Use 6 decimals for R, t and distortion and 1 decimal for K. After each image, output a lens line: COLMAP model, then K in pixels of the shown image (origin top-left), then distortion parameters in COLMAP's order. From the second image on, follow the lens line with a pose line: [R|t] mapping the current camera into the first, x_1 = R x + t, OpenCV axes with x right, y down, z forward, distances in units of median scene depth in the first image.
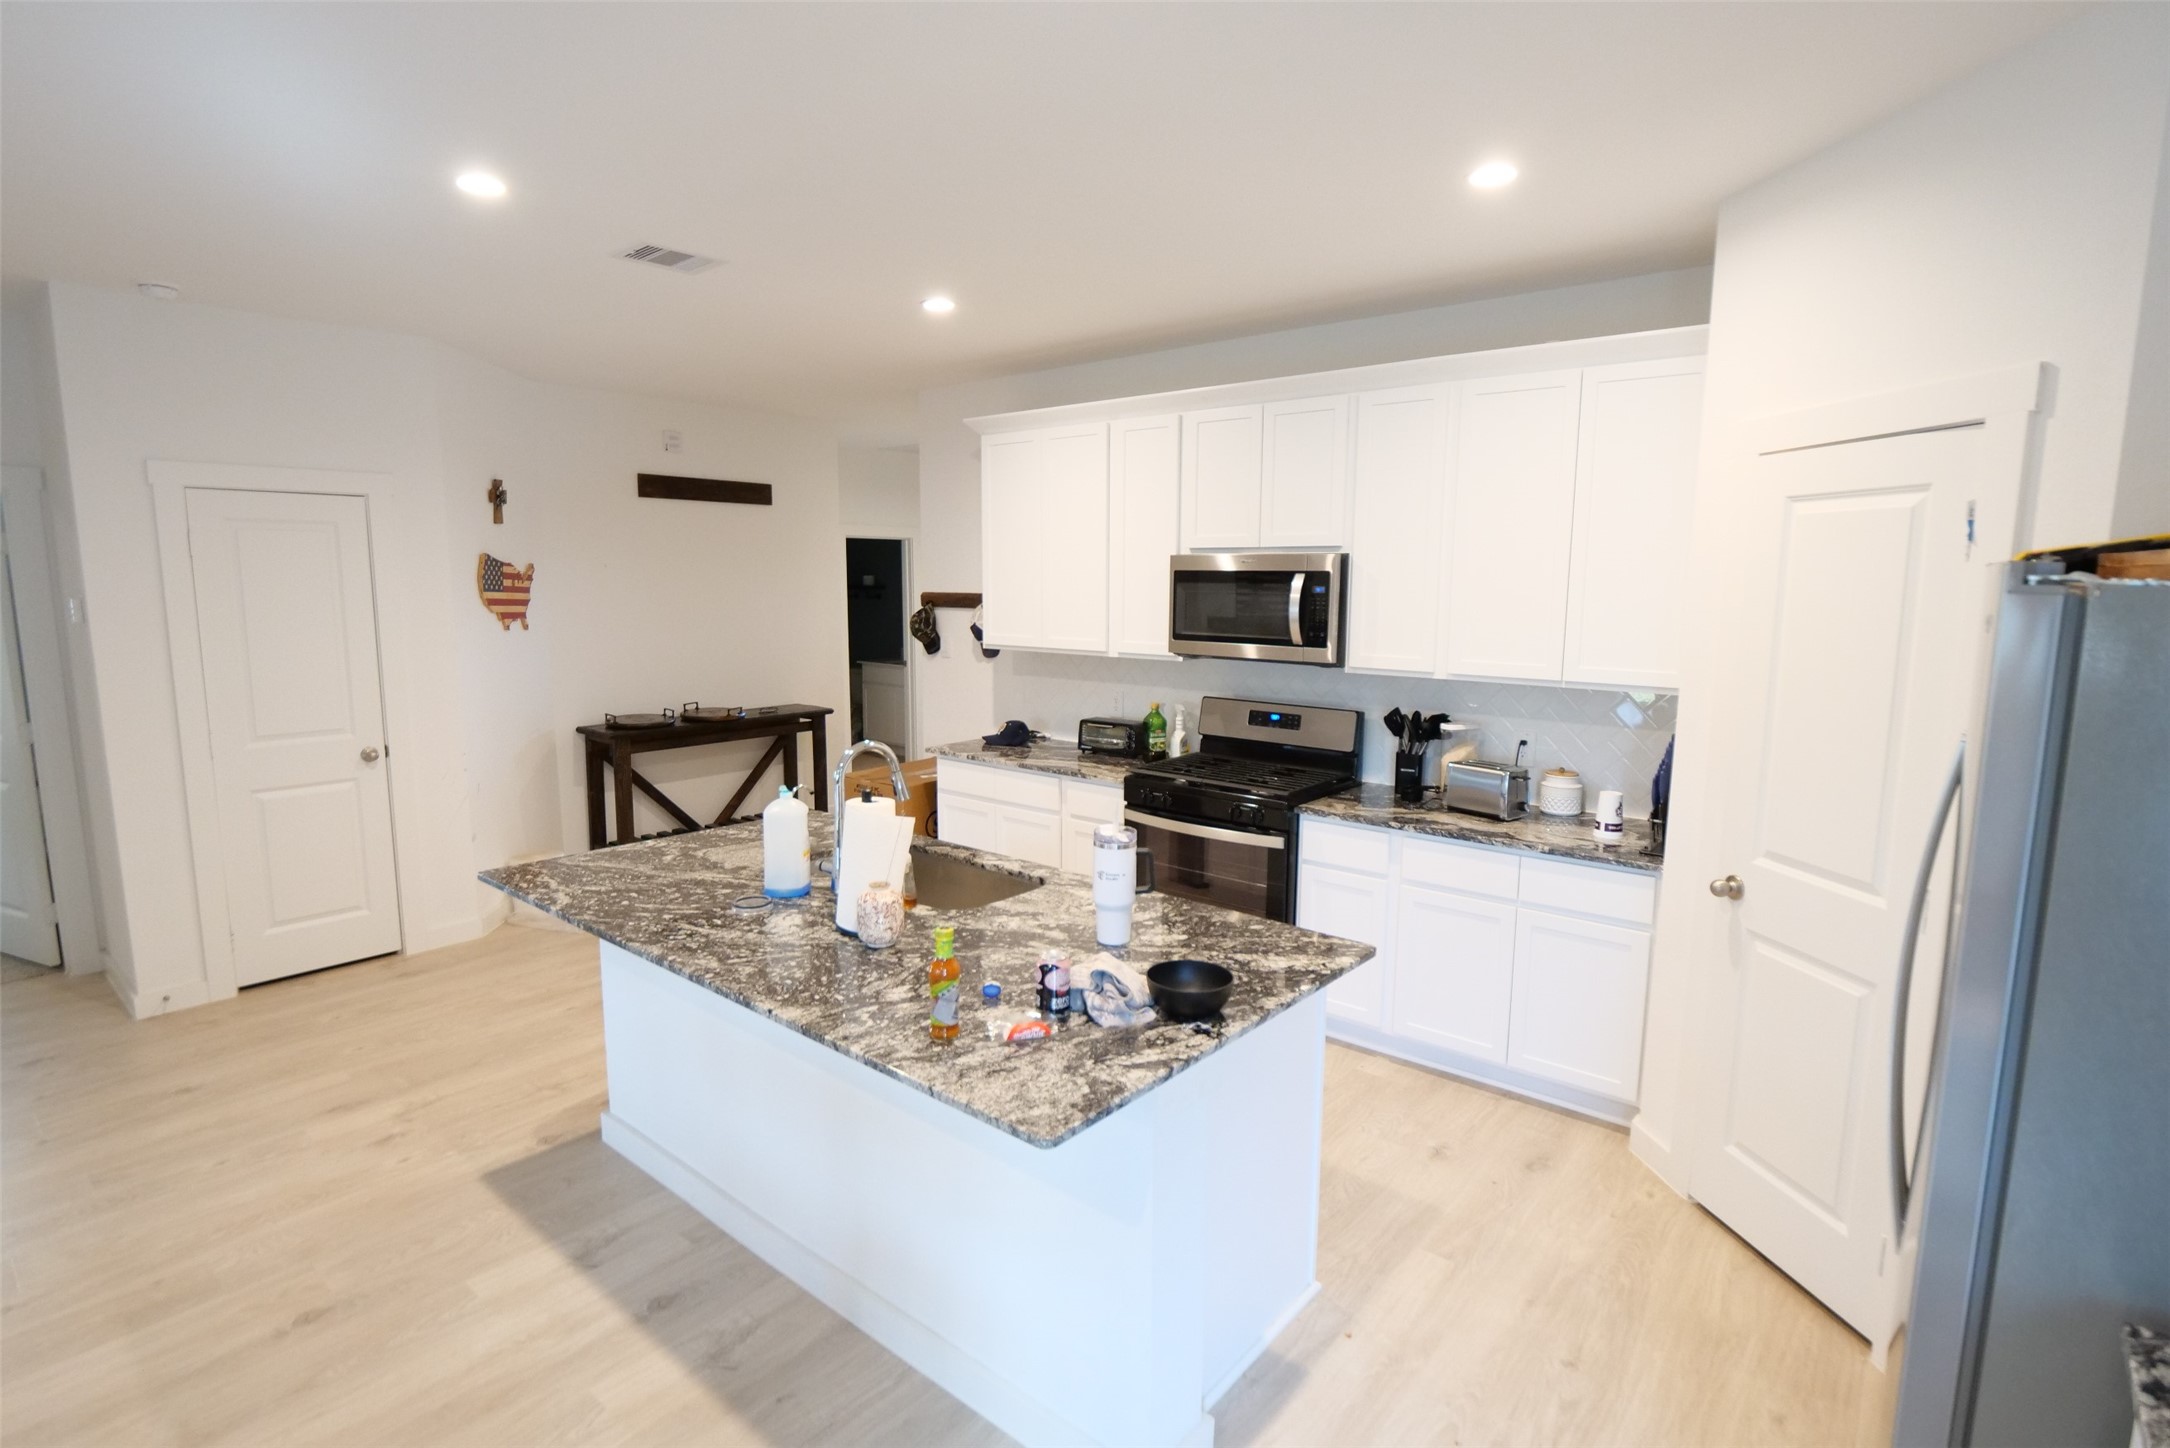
lens RADIAL K [[1061.7, 0, 1074.1], [0, 1061.7, 718.7], [0, 0, 1]] dist [-0.014033, 0.000537]
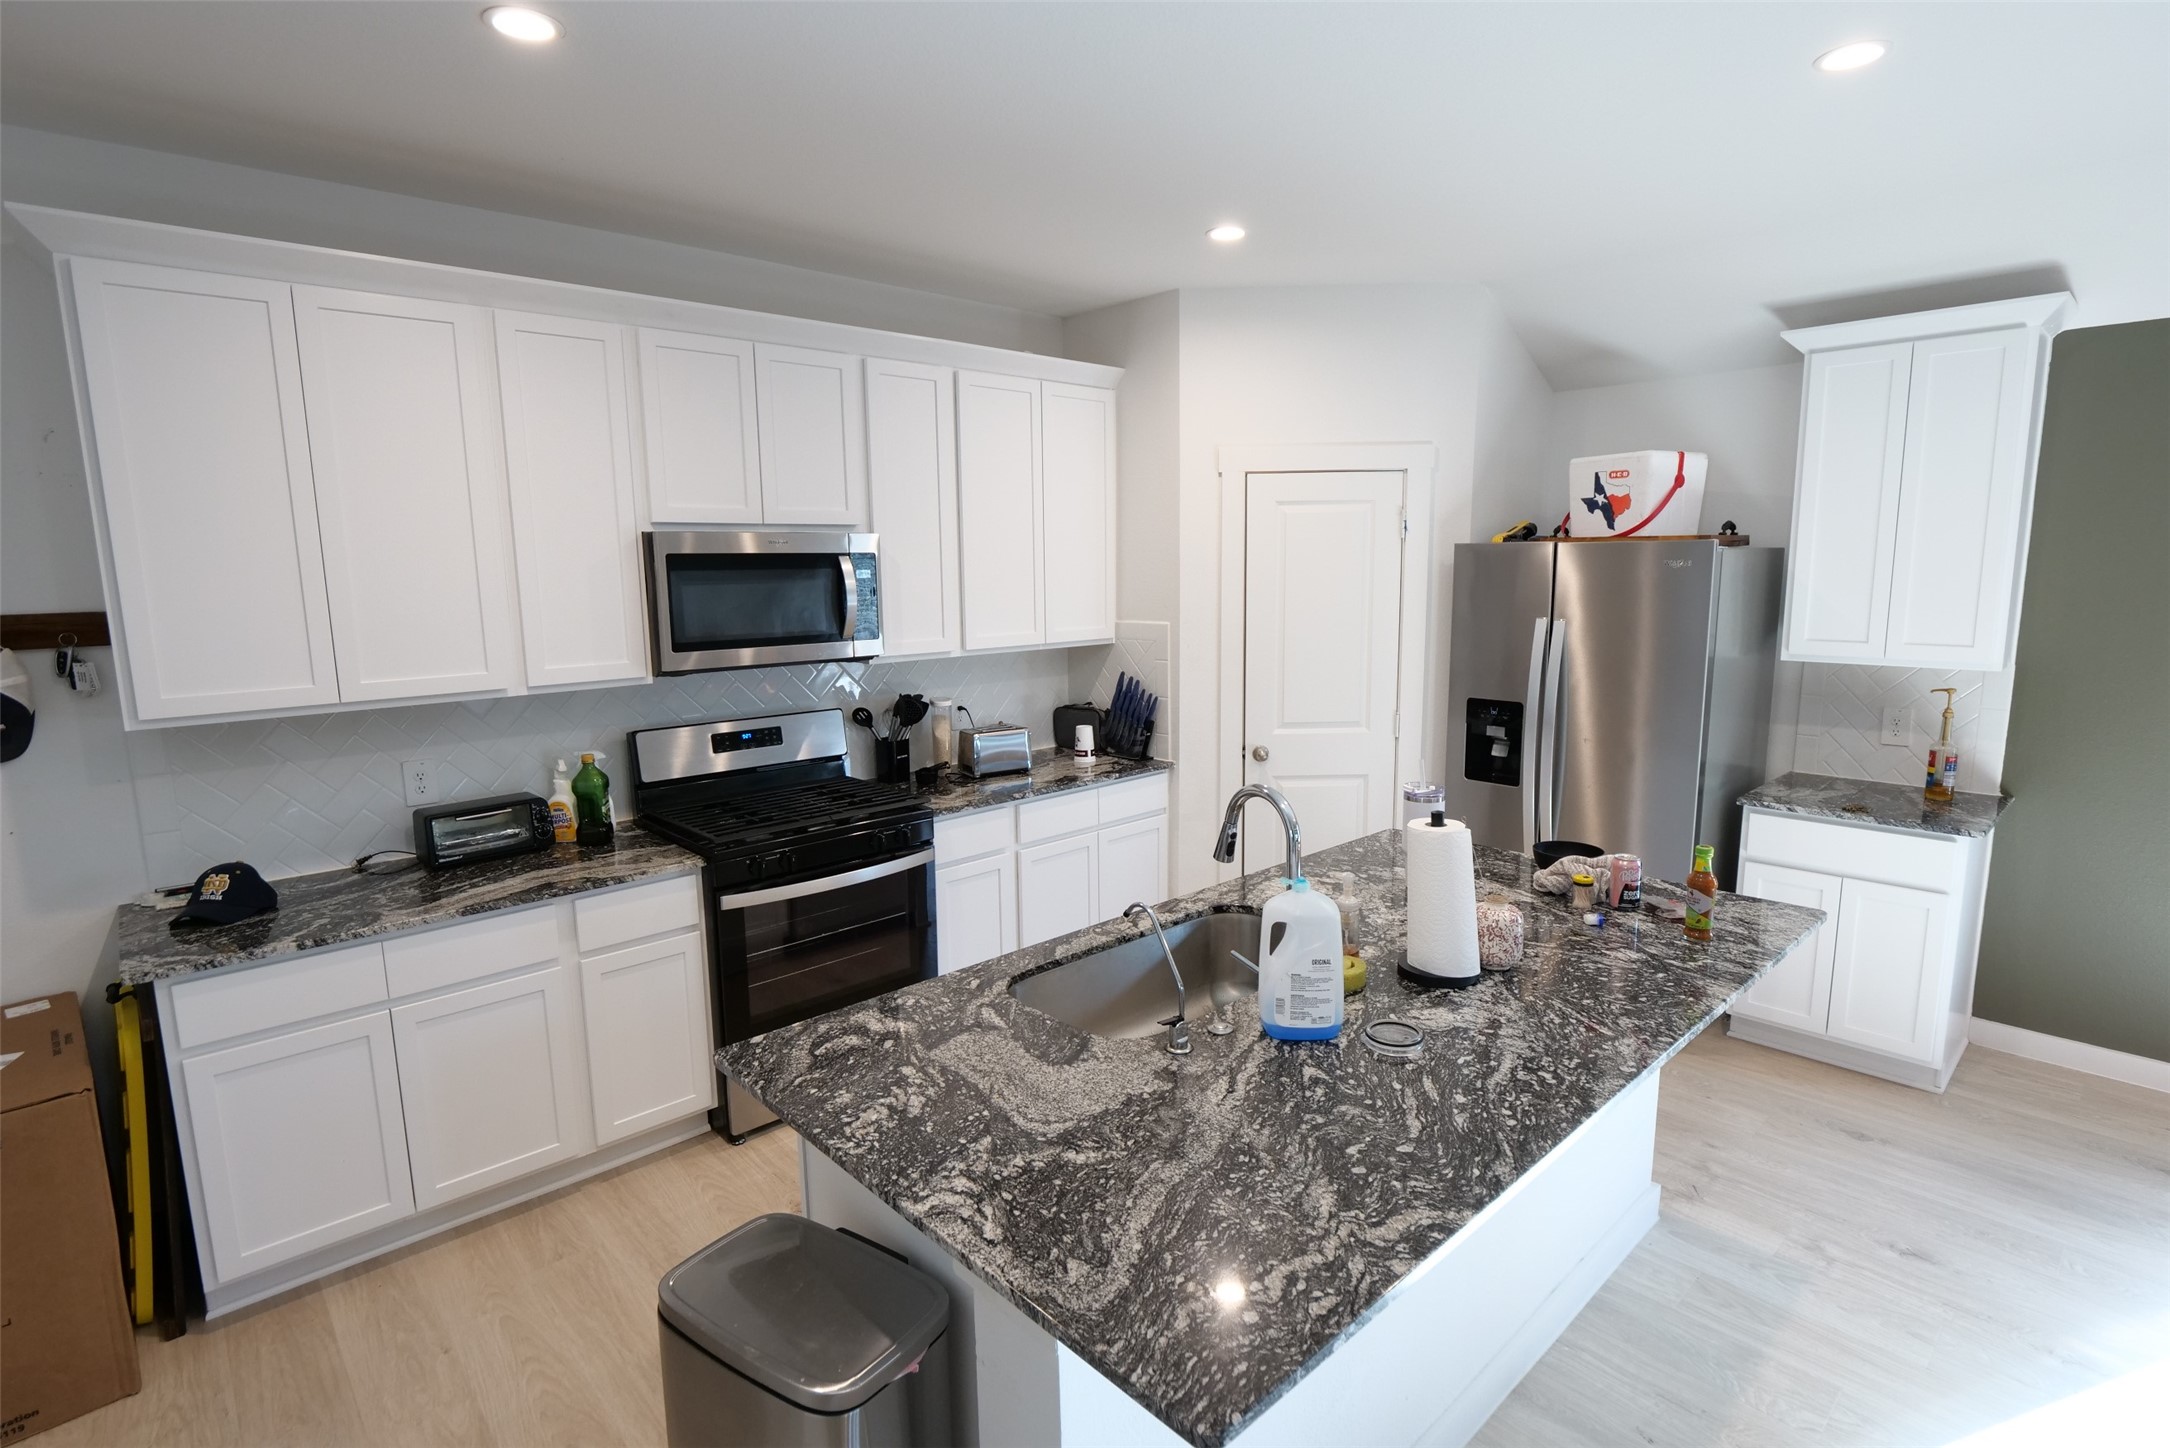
lens RADIAL K [[1061.7, 0, 1075.7], [0, 1061.7, 725.4], [0, 0, 1]] dist [-0.014033, 0.000537]
pose [[0.127026, -0.160834, 0.978773, -0.636292], [0.148076, 0.978784, 0.141618, -0.097088], [-0.980784, 0.126944, 0.148147, 0.709683]]
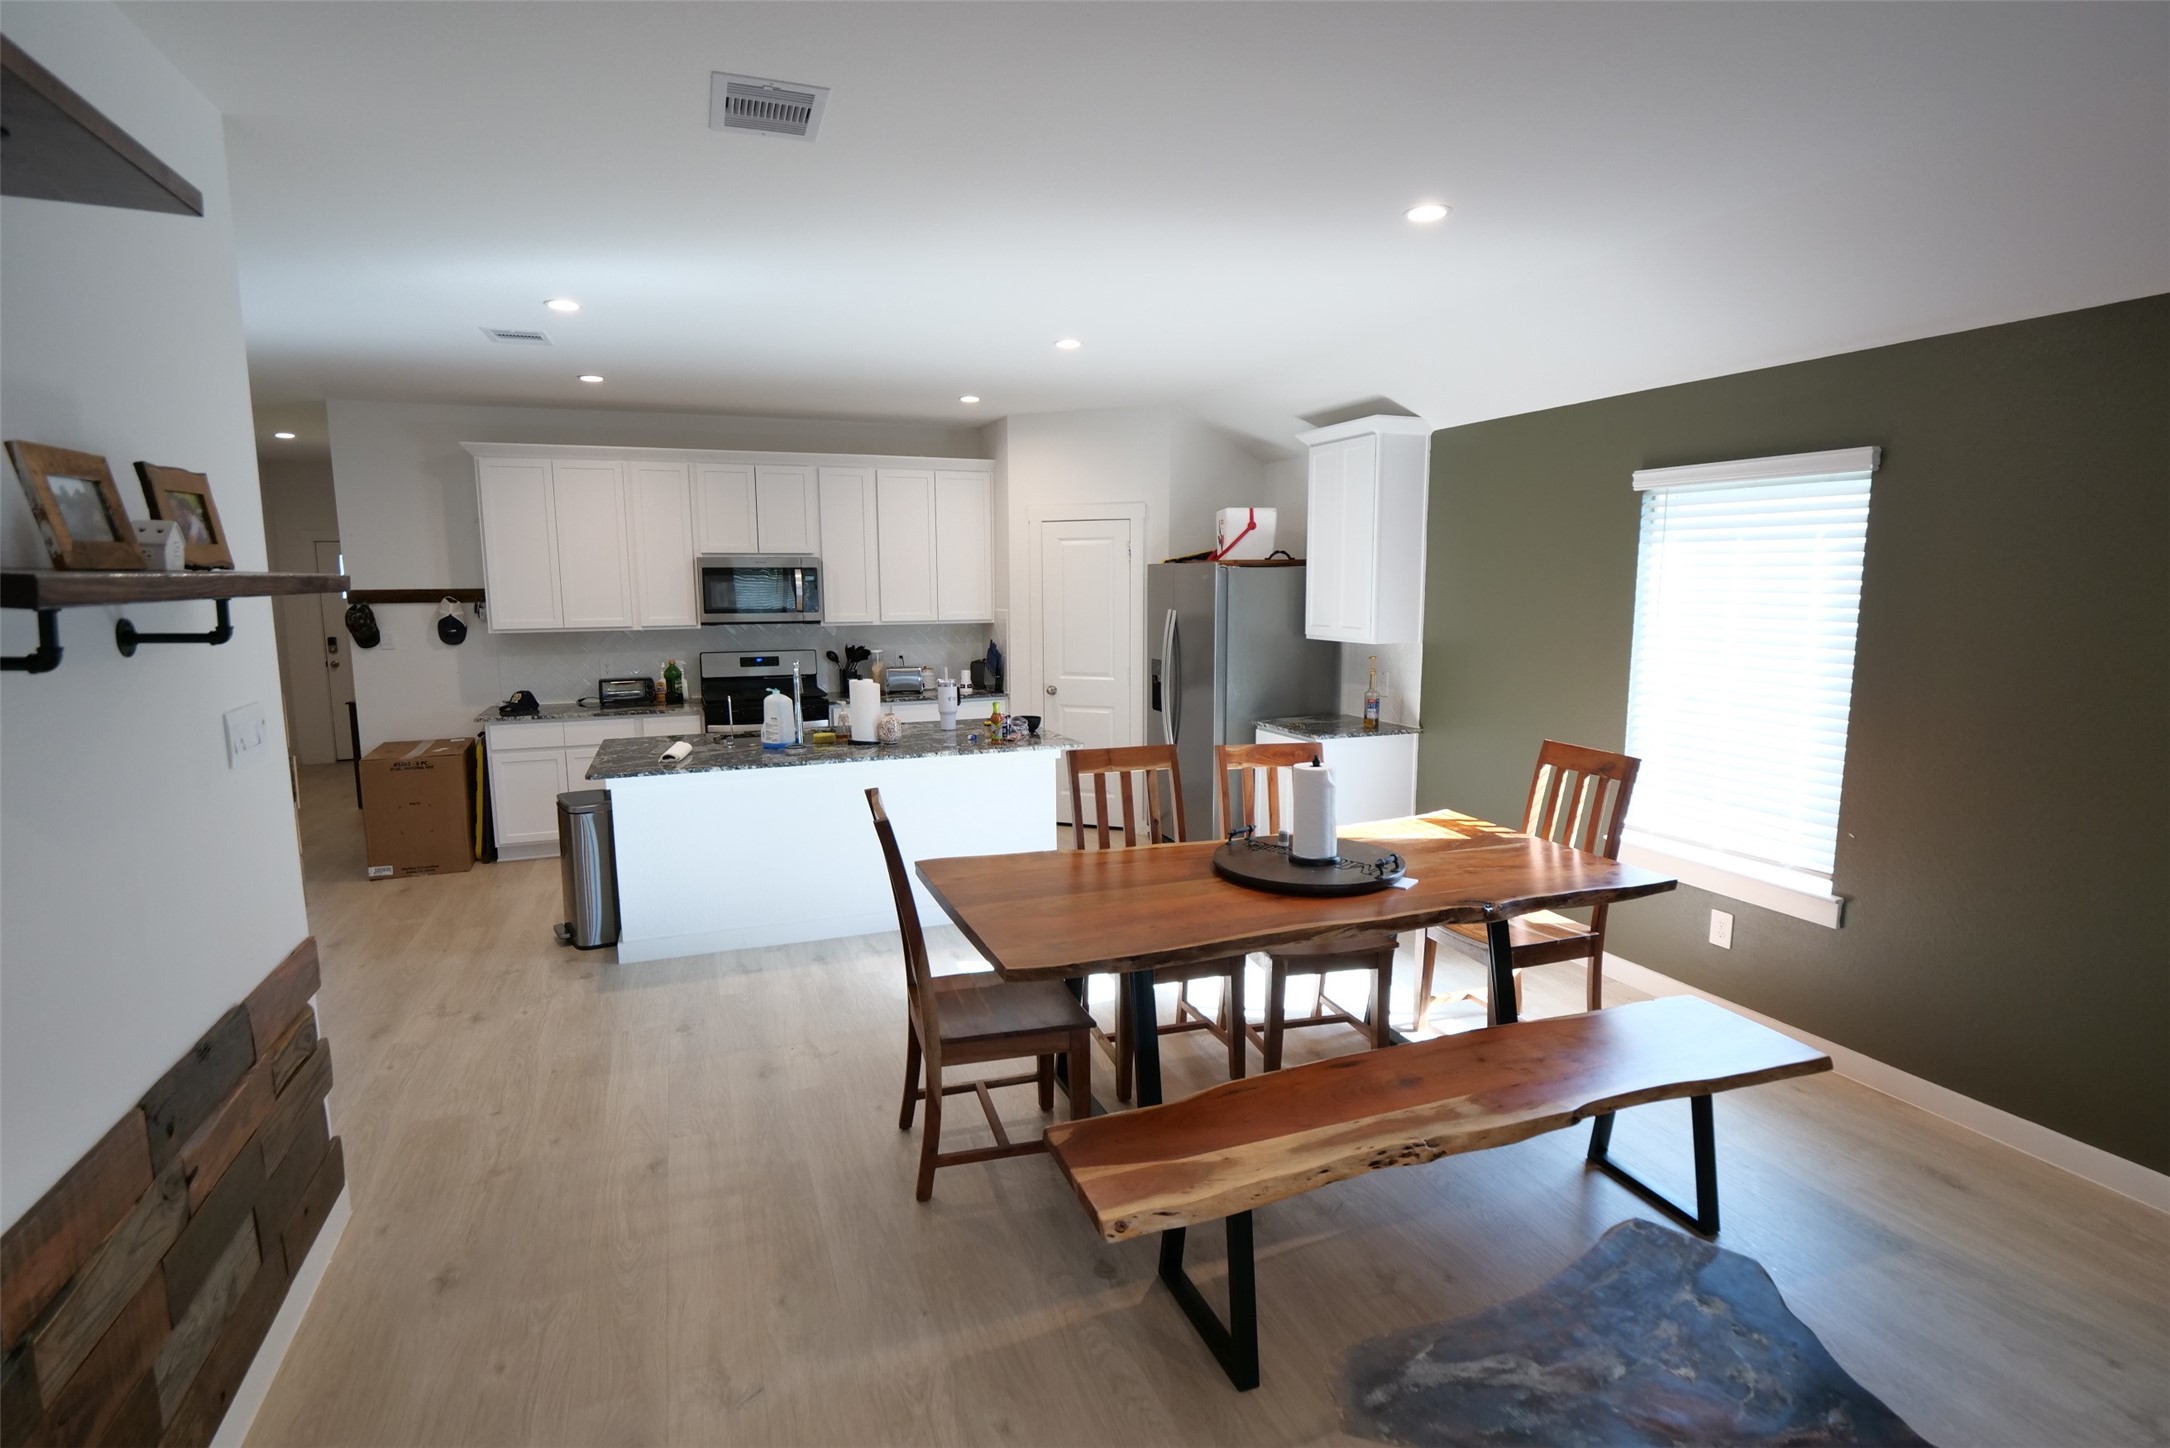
lens RADIAL K [[1061.7, 0, 1084.6], [0, 1061.7, 725.4], [0, 0, 1]] dist [-0.014033, 0.000537]
pose [[0.477689, -0.128541, 0.869075, -1.091266], [0.125326, 0.989091, 0.077406, 0.038081], [-0.869544, 0.071942, 0.488588, -0.219442]]
